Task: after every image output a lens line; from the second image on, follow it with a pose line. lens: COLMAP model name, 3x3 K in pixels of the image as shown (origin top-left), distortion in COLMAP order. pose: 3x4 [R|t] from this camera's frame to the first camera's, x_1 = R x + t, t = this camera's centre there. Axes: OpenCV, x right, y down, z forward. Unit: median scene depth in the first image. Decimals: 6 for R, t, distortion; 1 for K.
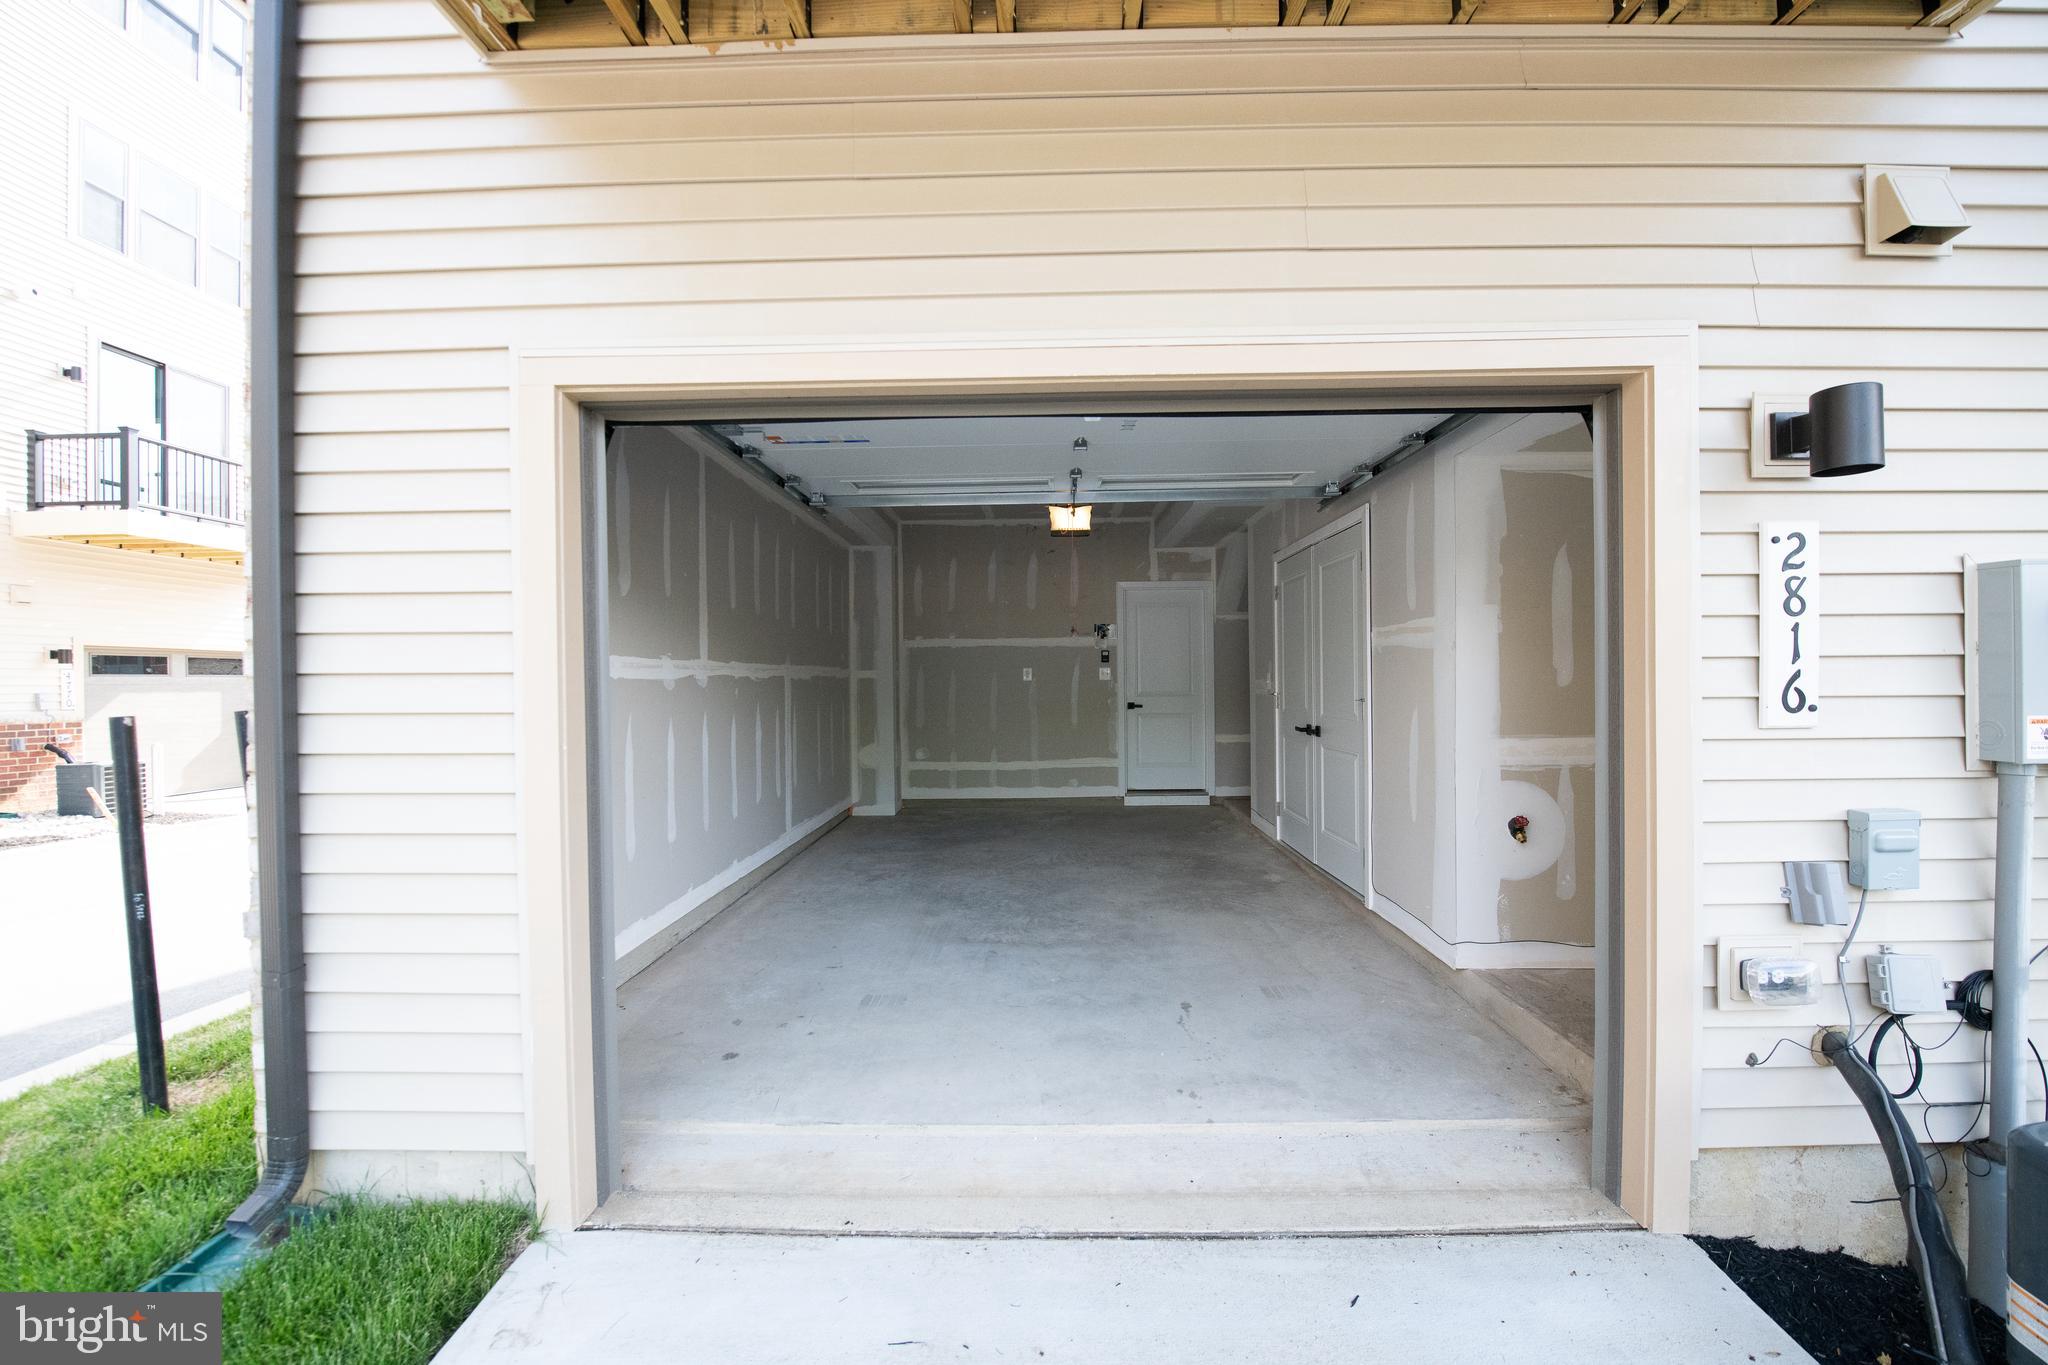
lens RADIAL K [[803.7, 0, 1029.9], [0, 803.7, 676.3], [0, 0, 1]] dist [0.016029, -0.004371]
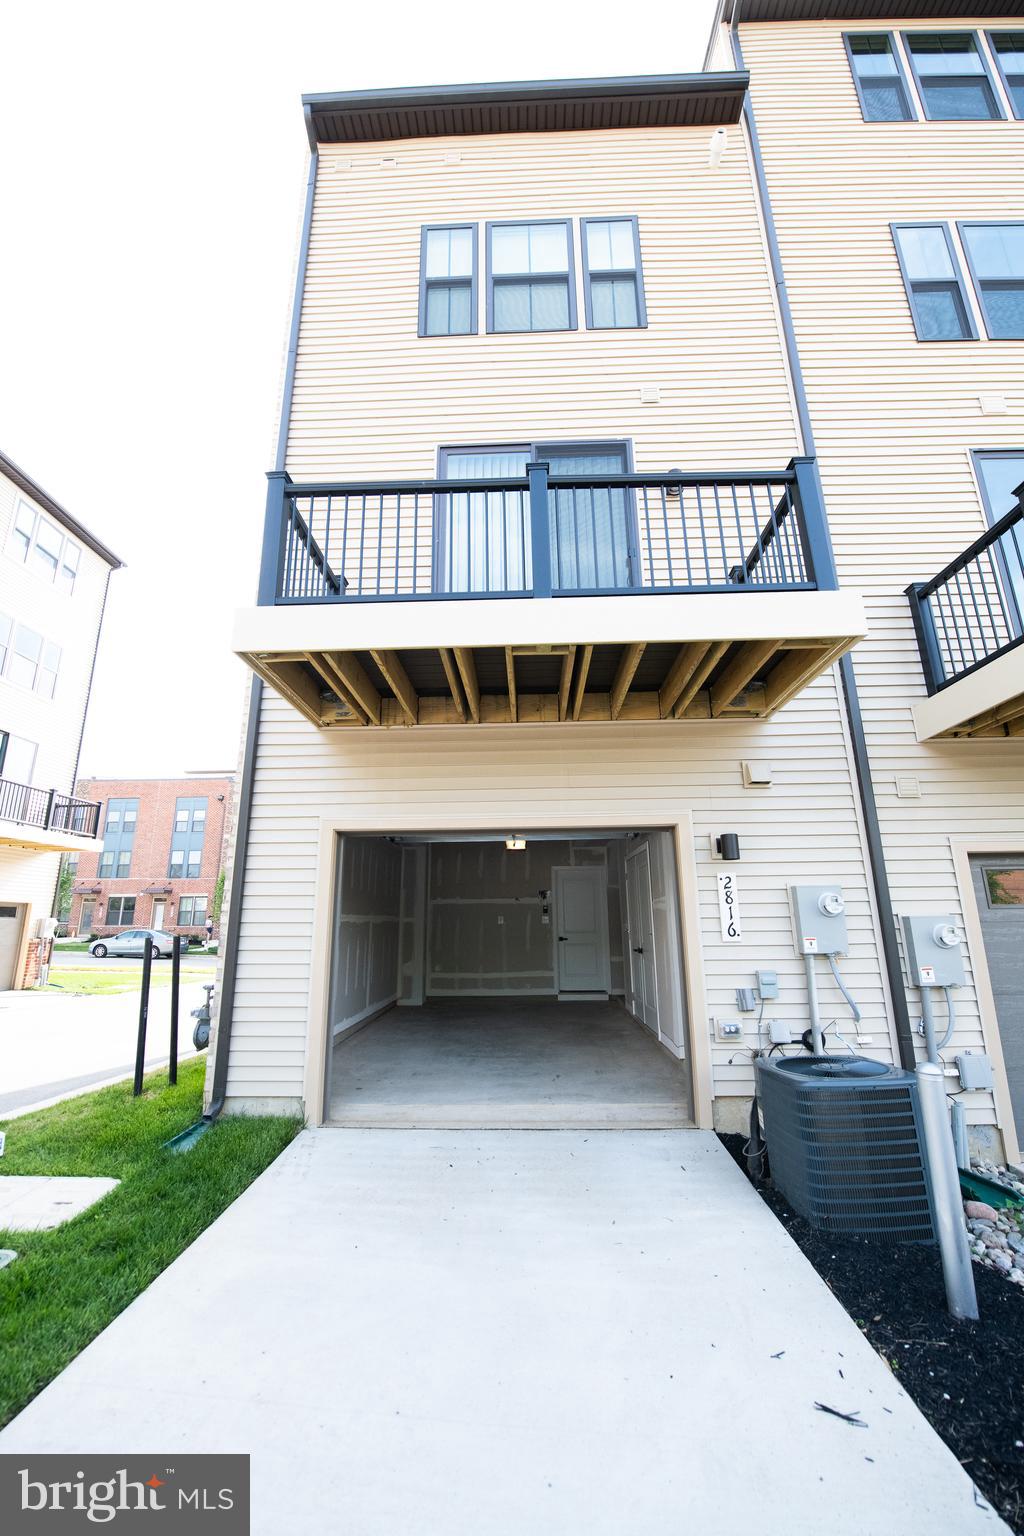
lens RADIAL K [[597.2, 0, 507.7], [0, 597.2, 771.3], [0, 0, 1]] dist [-0.001754, -0.000269]
pose [[0.999858, -0.002046, -0.016737, 0.061097], [-0.002041, 0.970625, -0.240587, -0.007150], [0.016738, 0.240587, 0.970483, -0.585954]]
